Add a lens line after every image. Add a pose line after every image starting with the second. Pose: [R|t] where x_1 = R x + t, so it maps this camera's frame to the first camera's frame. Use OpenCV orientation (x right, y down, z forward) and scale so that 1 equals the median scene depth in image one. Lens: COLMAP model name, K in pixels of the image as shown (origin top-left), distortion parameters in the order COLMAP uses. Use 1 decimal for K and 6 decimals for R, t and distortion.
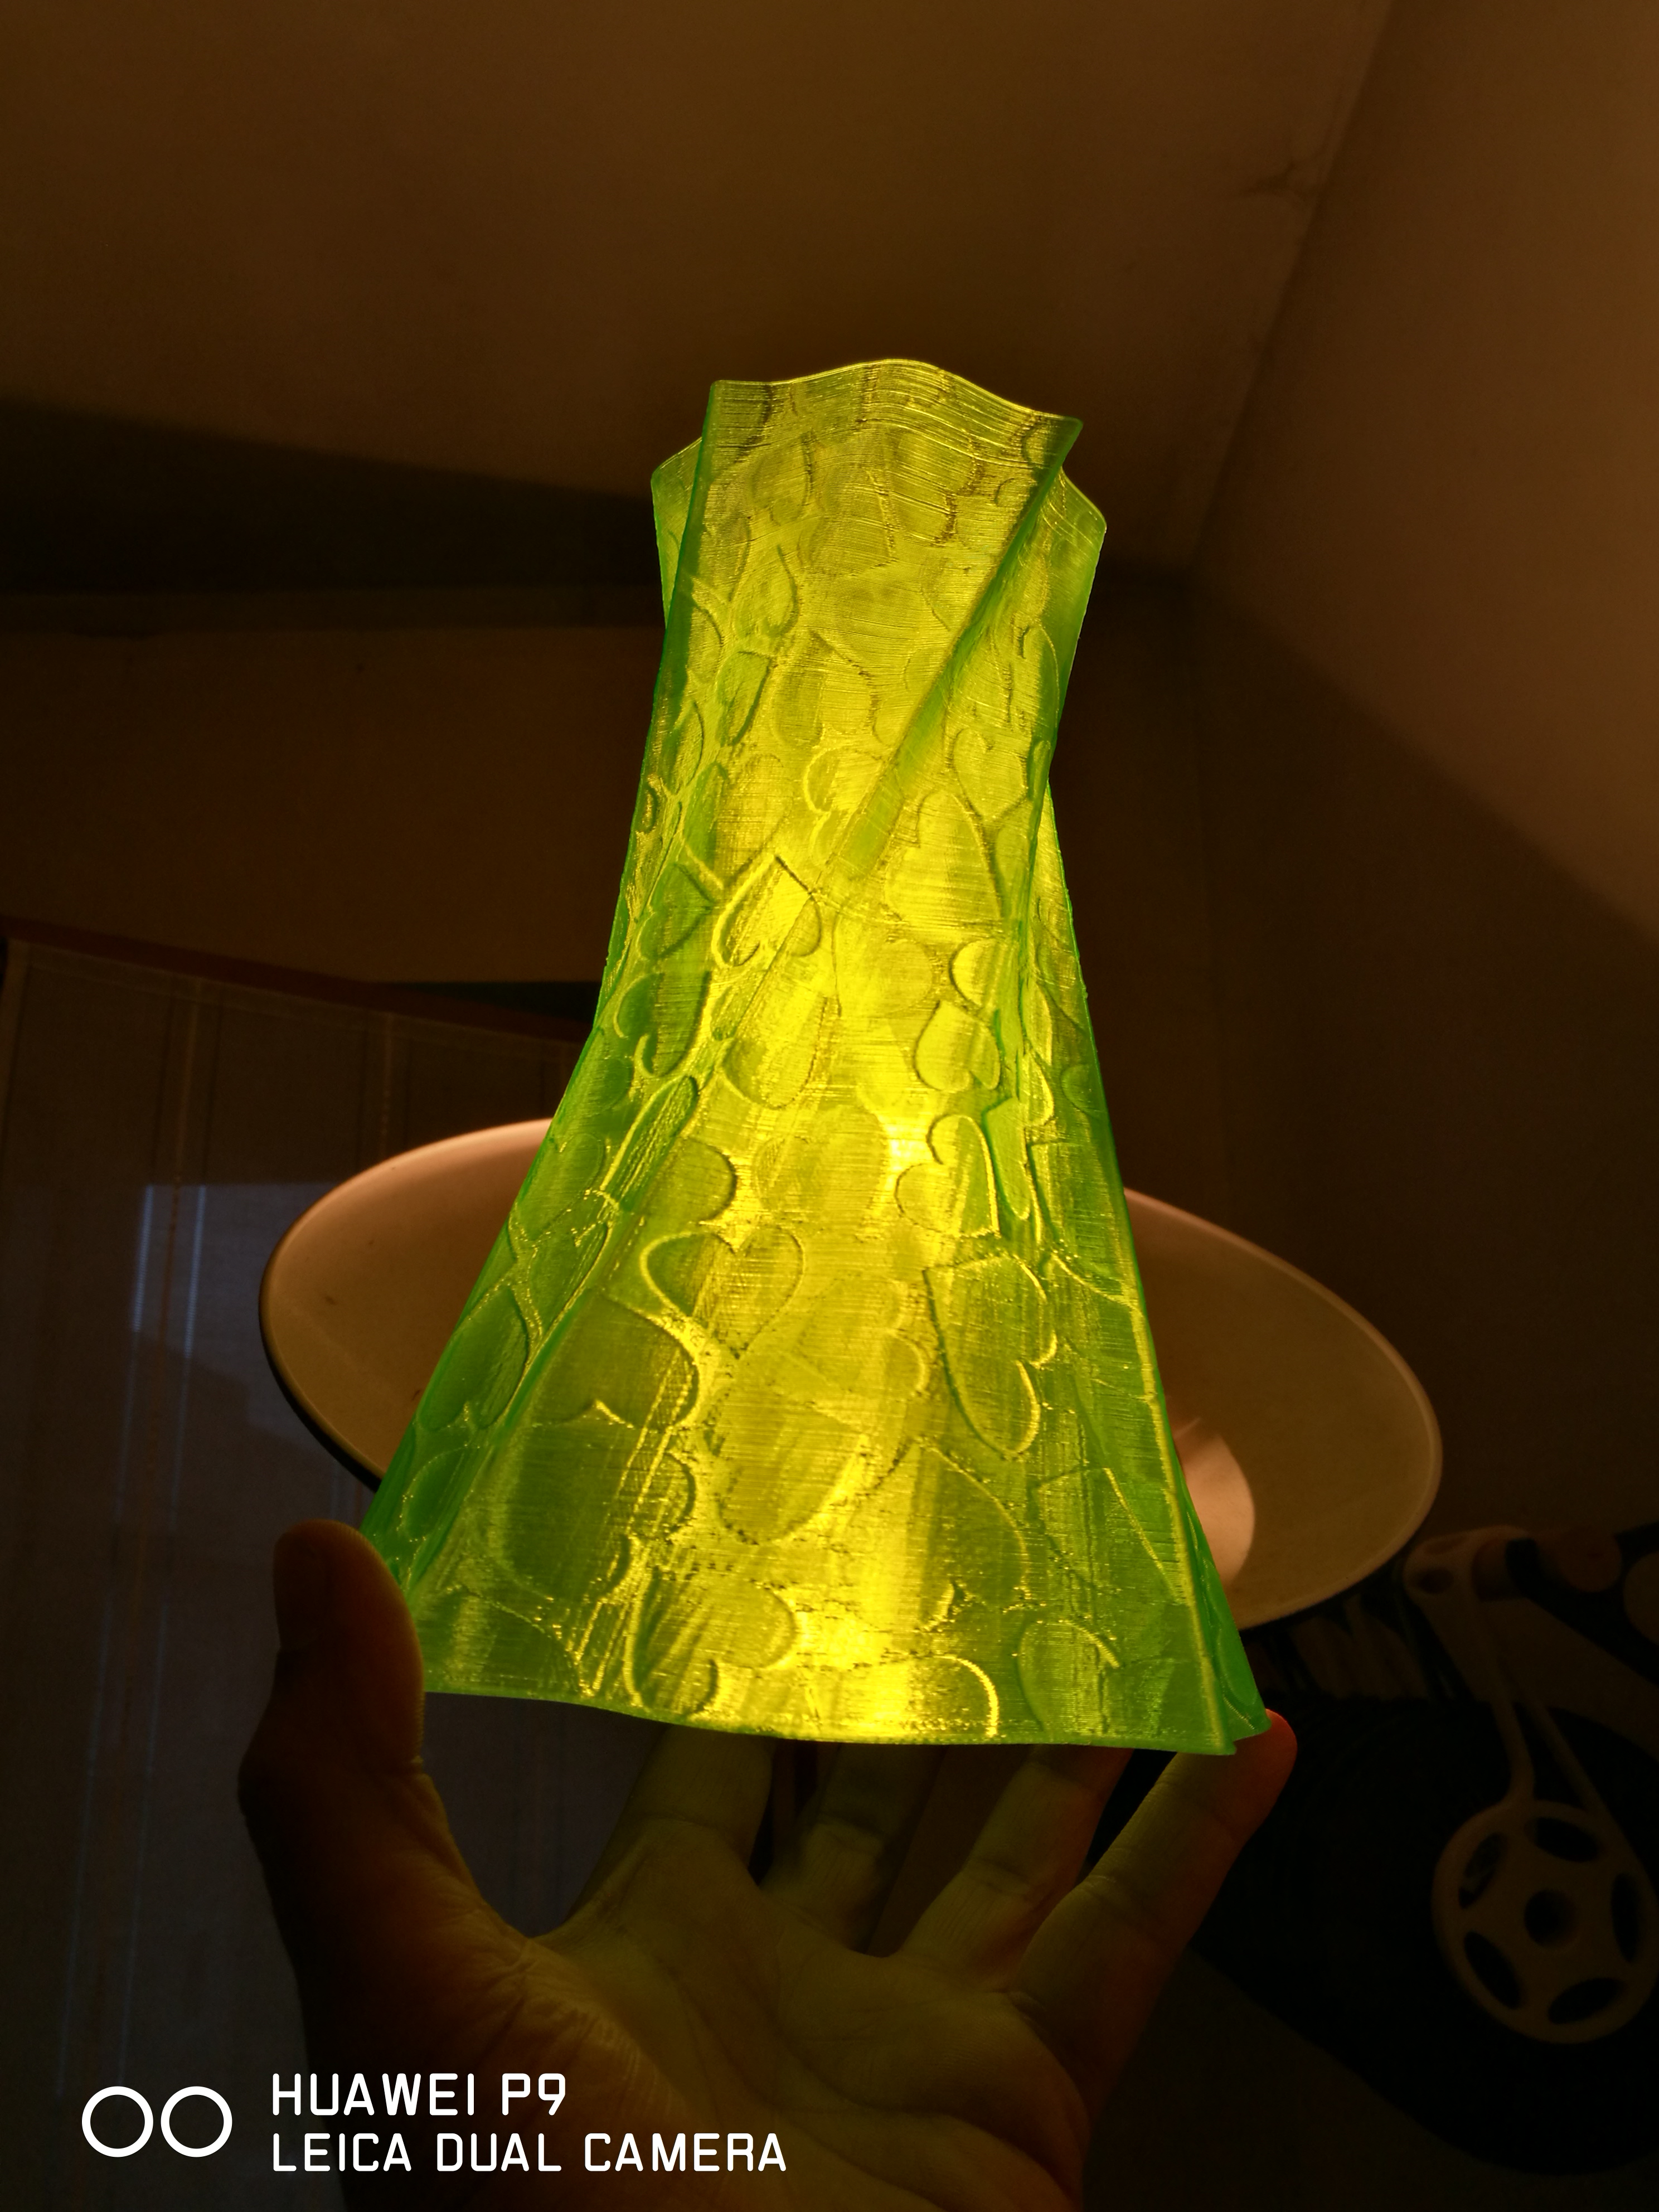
lens RADIAL K [[1758.4, 0, 821.3], [0, 1758.4, 1117.4], [0, 0, 1]] dist [0.035248, -0.288234]
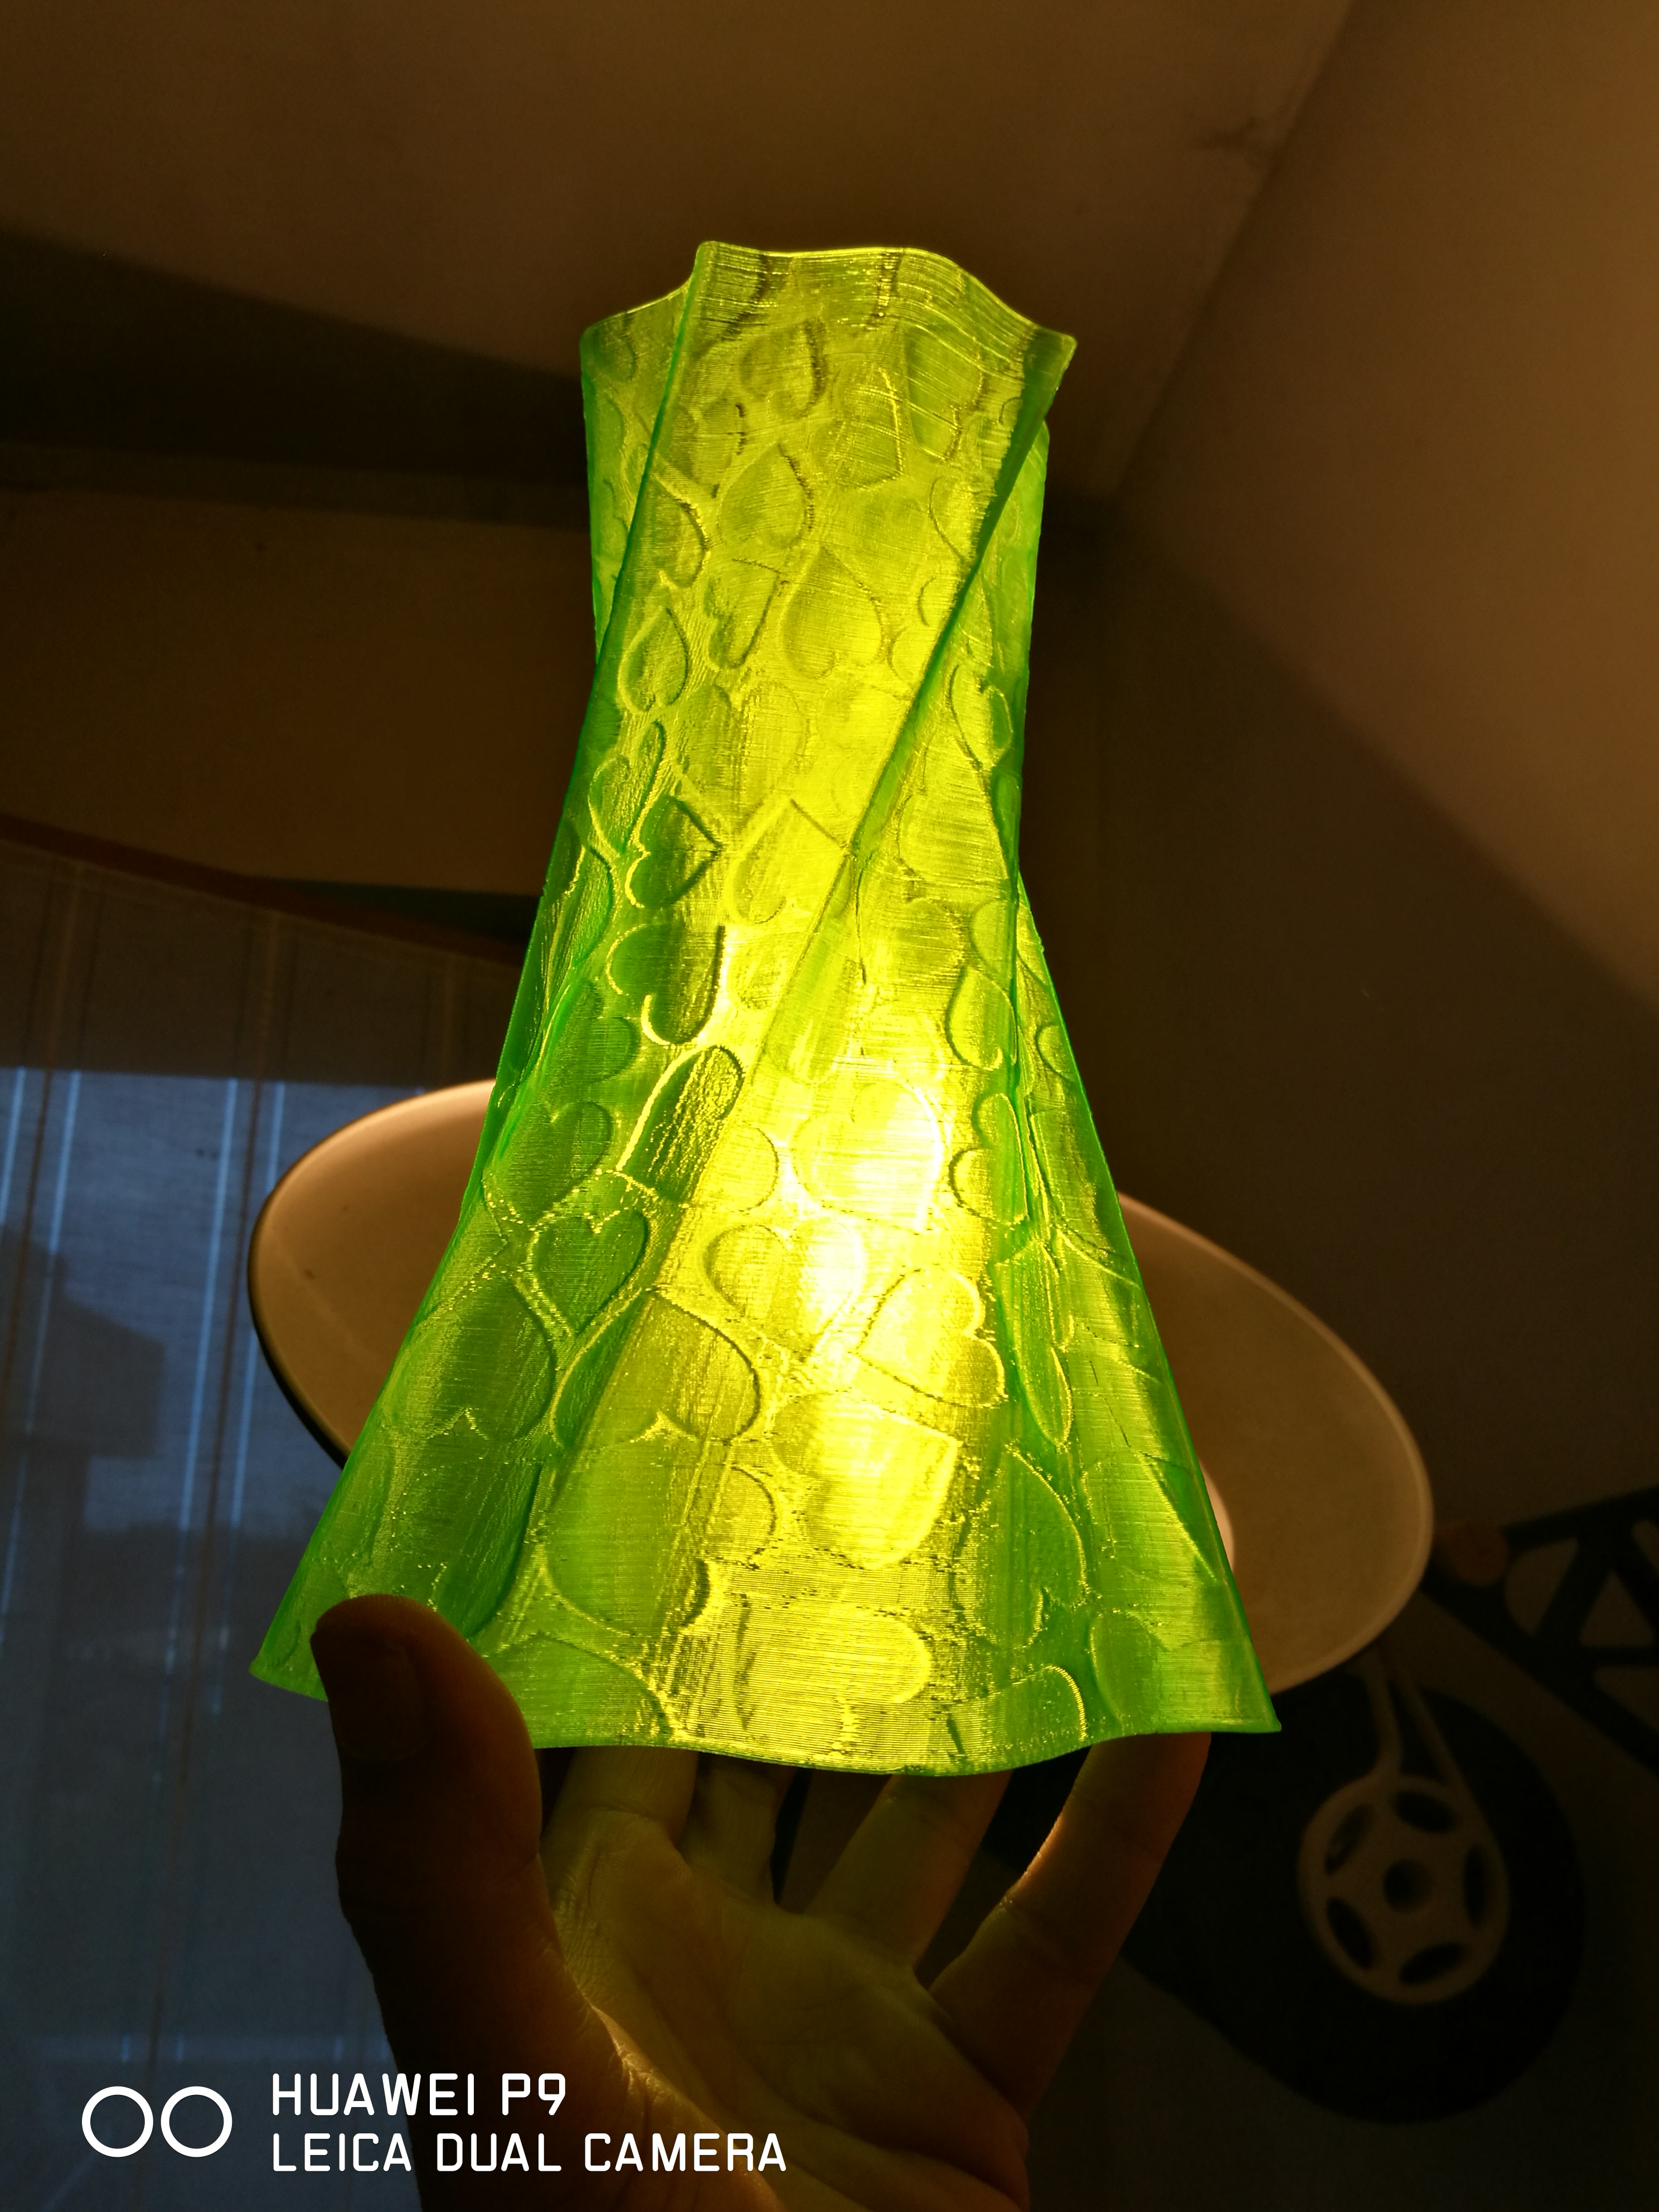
lens RADIAL K [[1758.4, 0, 821.3], [0, 1758.4, 1117.4], [0, 0, 1]] dist [0.035248, -0.288234]
pose [[0.955913, 0.006785, 0.293572, -0.285164], [-0.038589, 0.993965, 0.102682, -0.080941], [-0.291103, -0.109484, 0.950406, 0.109772]]
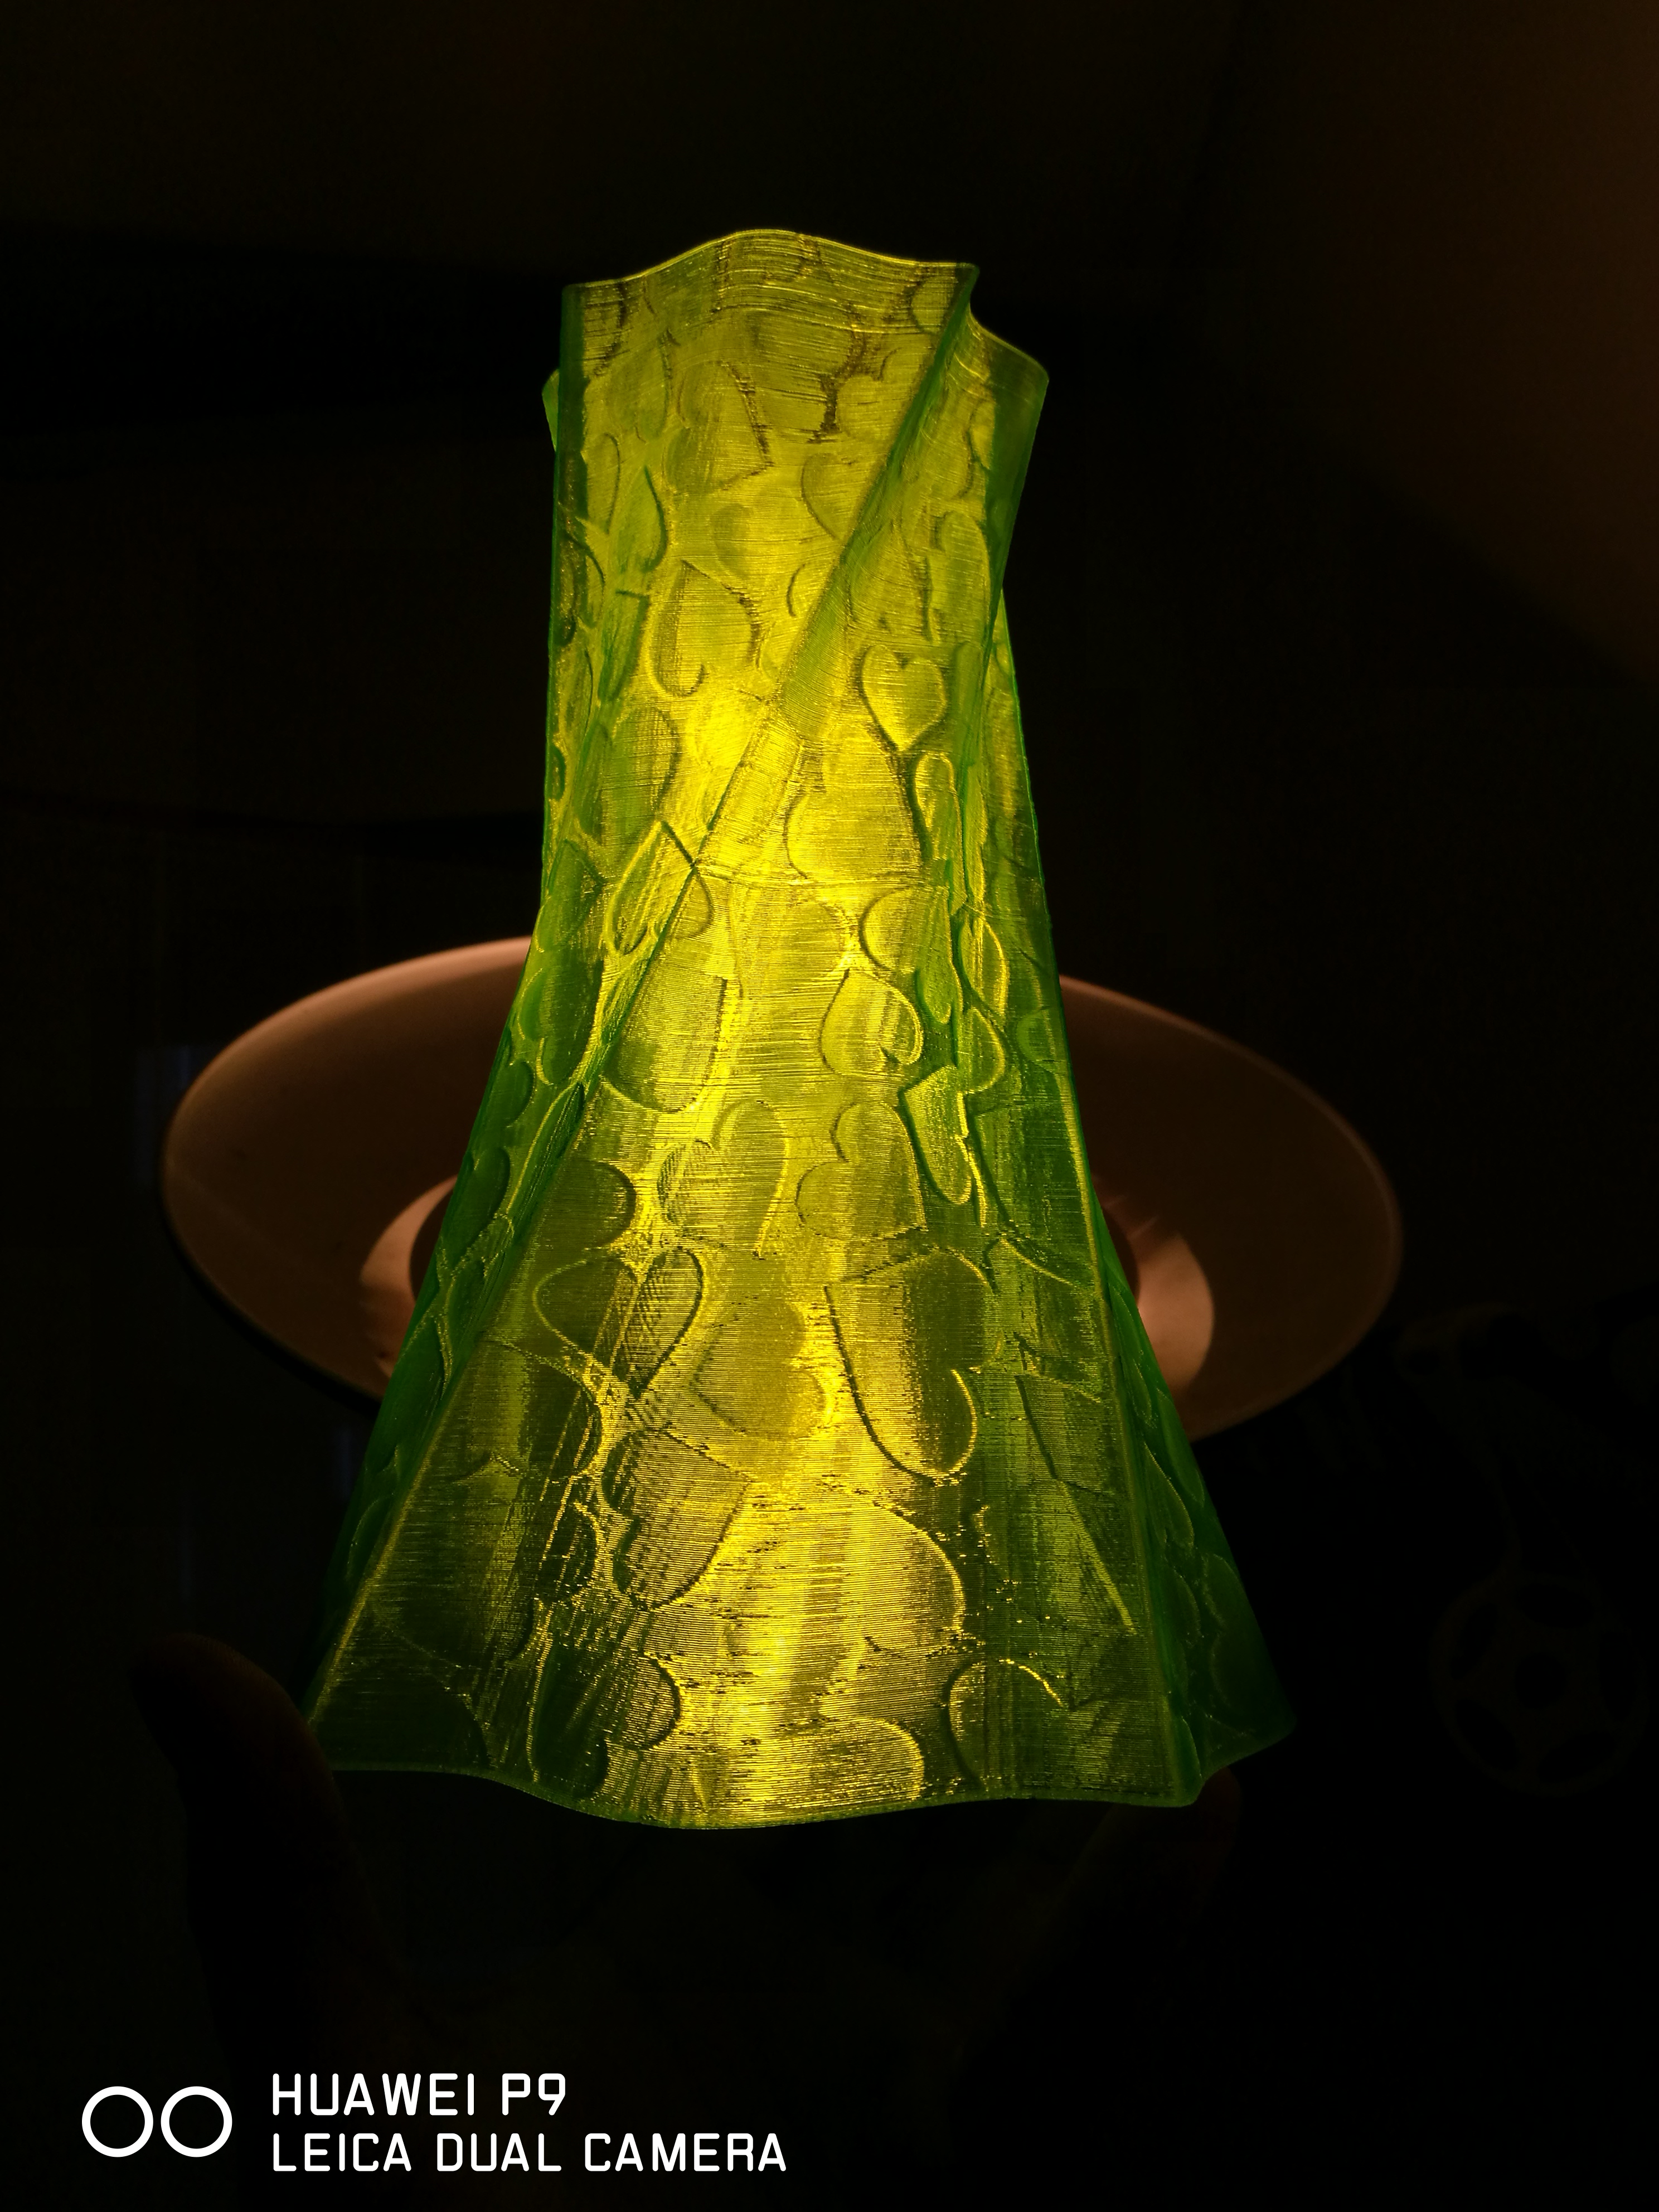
lens RADIAL K [[1758.4, 0, 821.3], [0, 1758.4, 1117.4], [0, 0, 1]] dist [0.035248, -0.288234]
pose [[0.984819, -0.088861, -0.149115, 0.180755], [0.103588, 0.990161, 0.094079, -0.077730], [0.139287, -0.108098, 0.984334, 0.107763]]
